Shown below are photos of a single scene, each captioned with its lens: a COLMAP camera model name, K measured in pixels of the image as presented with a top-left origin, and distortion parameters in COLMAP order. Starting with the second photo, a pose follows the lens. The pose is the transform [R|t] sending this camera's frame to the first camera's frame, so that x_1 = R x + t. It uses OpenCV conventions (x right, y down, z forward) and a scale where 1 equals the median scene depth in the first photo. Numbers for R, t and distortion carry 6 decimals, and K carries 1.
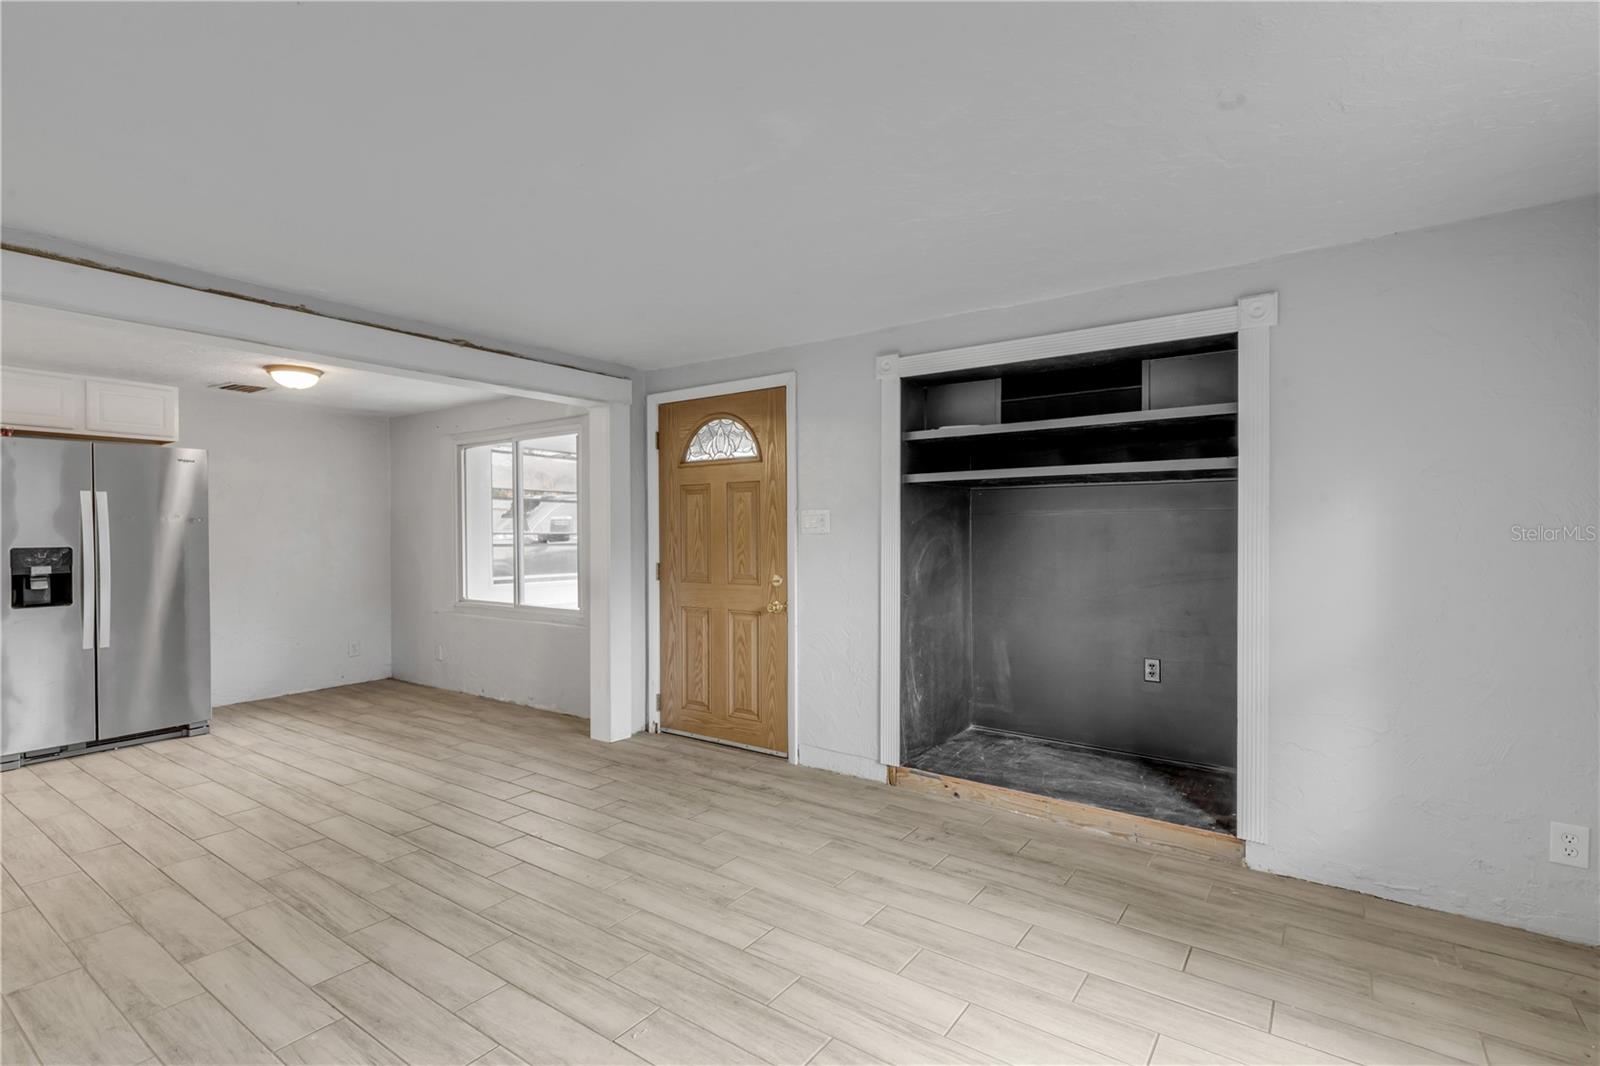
lens RADIAL K [[722.4, 0, 826.6], [0, 722.4, 529.9], [0, 0, 1]] dist [-0.000887, 0.000813]
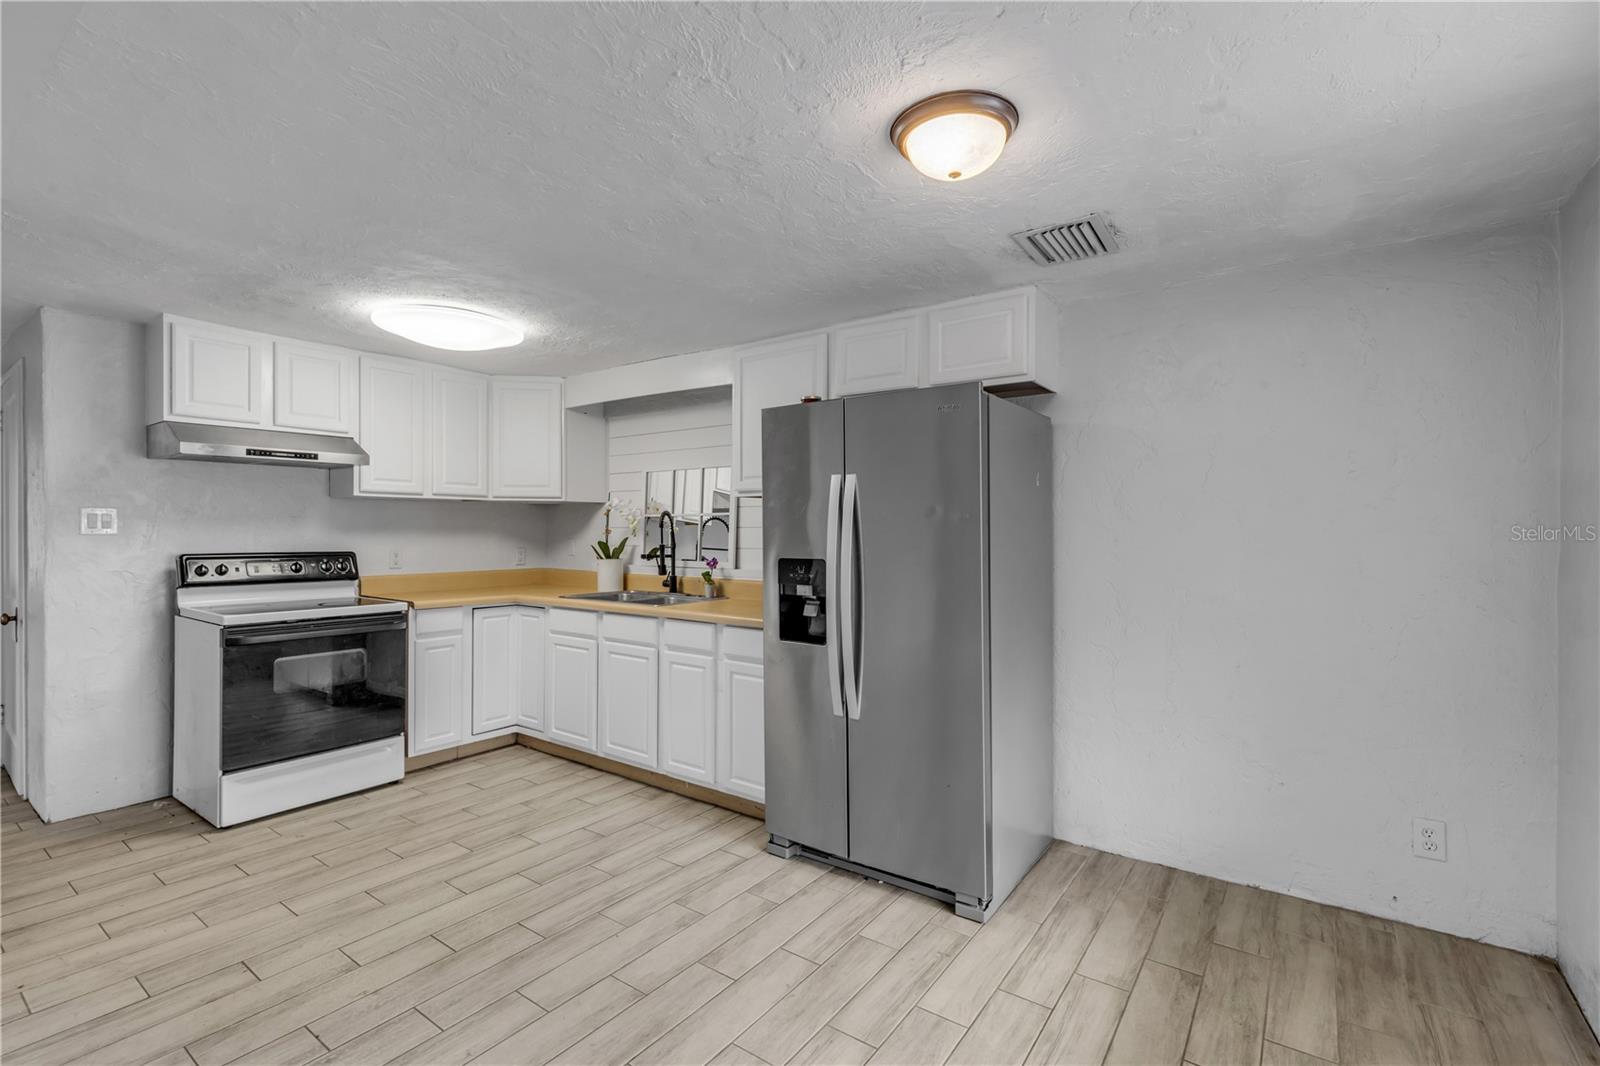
lens RADIAL K [[722.4, 0, 771.6], [0, 722.4, 532.7], [0, 0, 1]] dist [-0.000887, 0.000813]
pose [[-0.055710, 0.009625, -0.998401, -0.460144], [0.004319, 0.999946, 0.009399, -0.009598], [0.998438, -0.003789, -0.055748, 1.228735]]
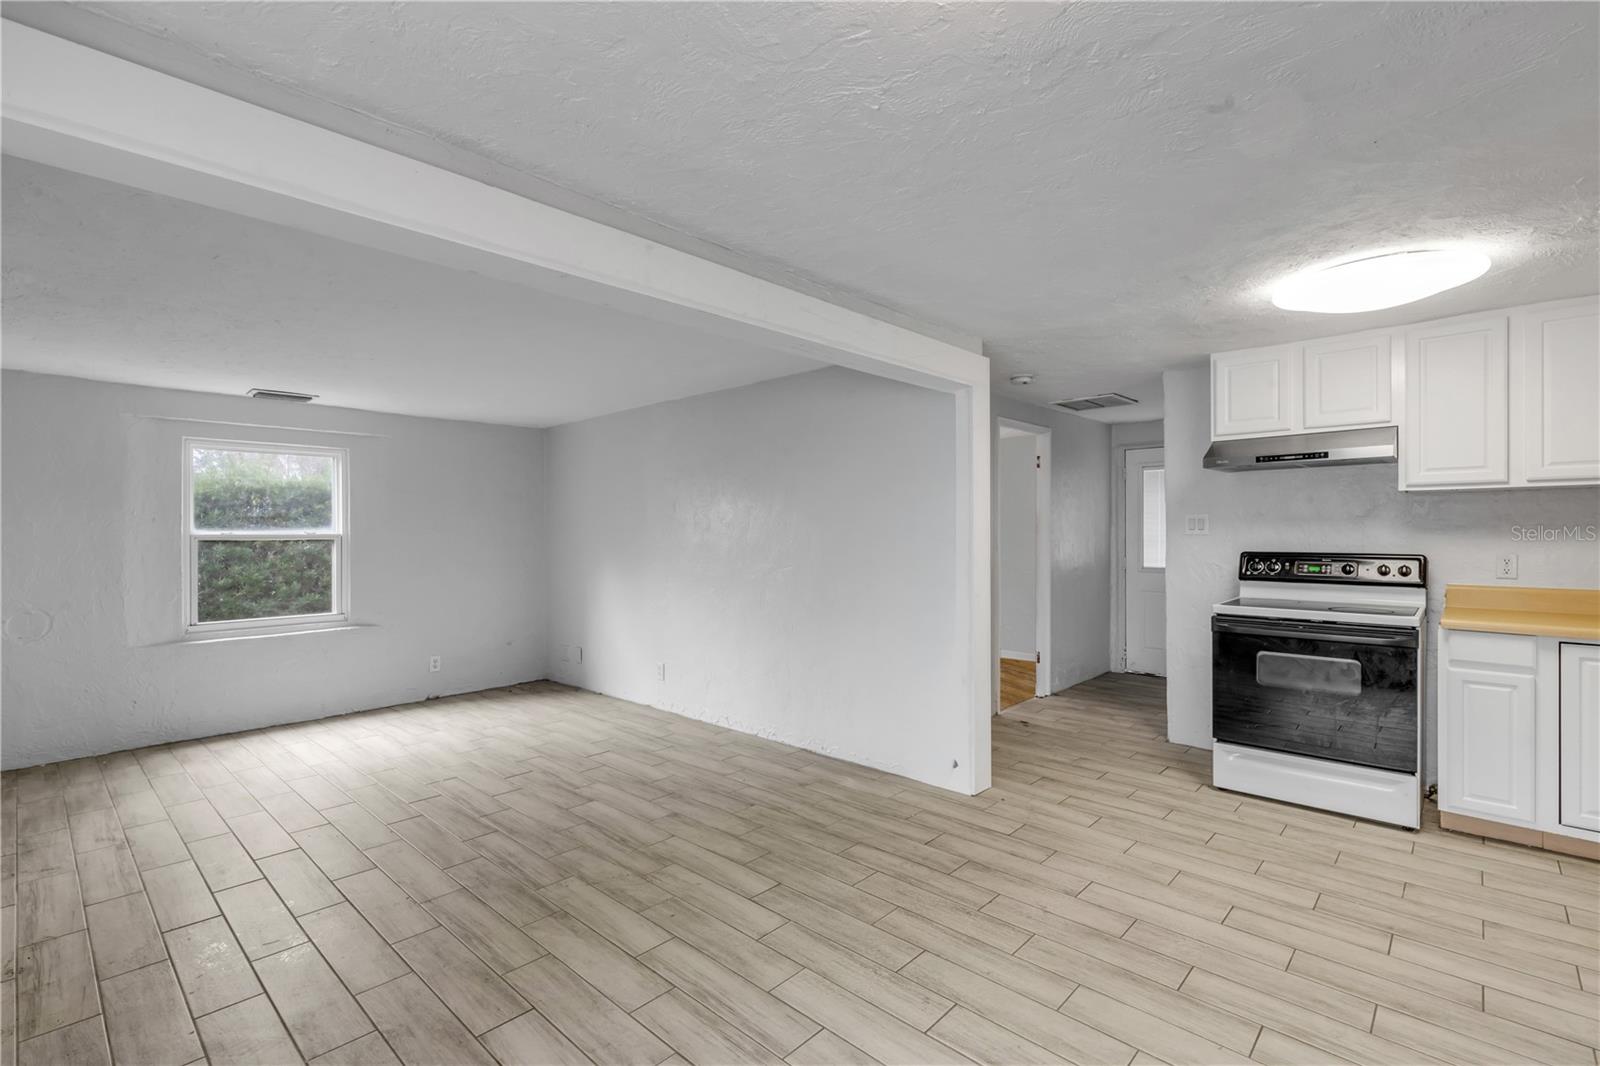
lens RADIAL K [[722.4, 0, 824.7], [0, 722.4, 541.2], [0, 0, 1]] dist [-0.000887, 0.000813]
pose [[-0.989444, 0.011260, 0.144475, -0.938946], [0.012691, 0.999879, 0.008987, -0.009365], [-0.144356, 0.010726, -0.989468, 1.632534]]
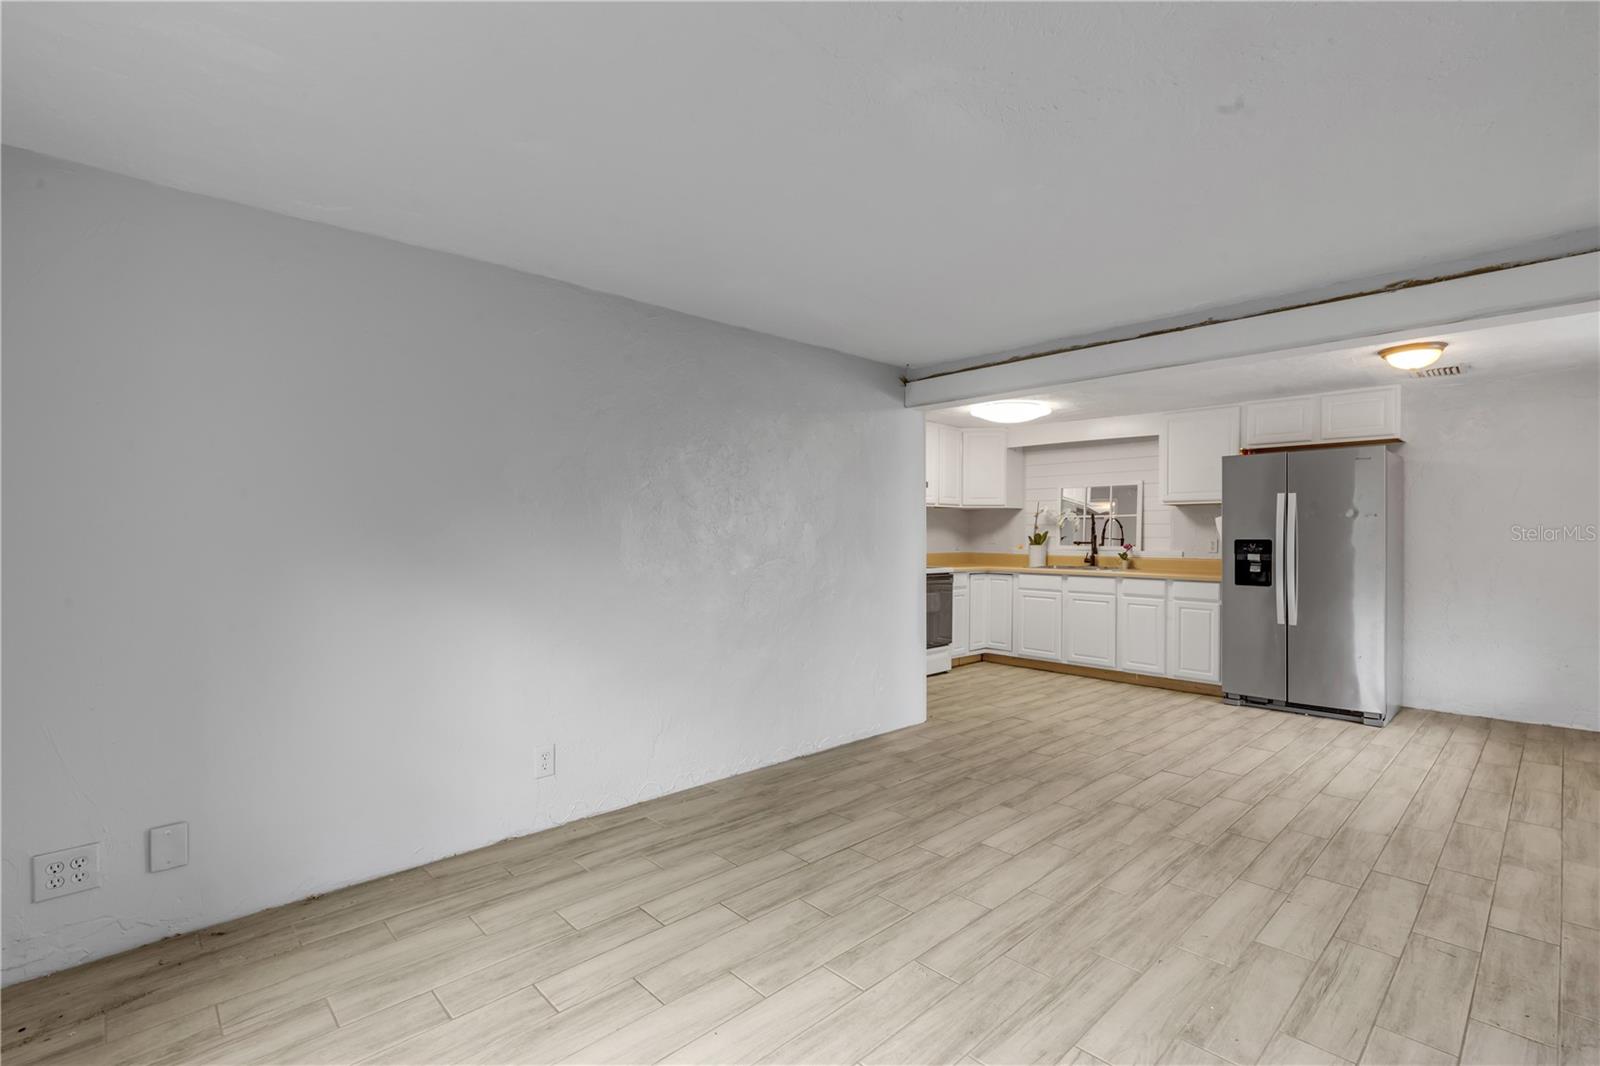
lens RADIAL K [[746.2, 0, 759.3], [0, 746.2, 548.0], [0, 0, 1]] dist [0.000331, 0.002498]
pose [[-0.239776, 0.024679, -0.970514, 0.502913], [0.004566, 0.999694, 0.024293, 0.003810], [0.970817, 0.001394, -0.239816, 0.567210]]
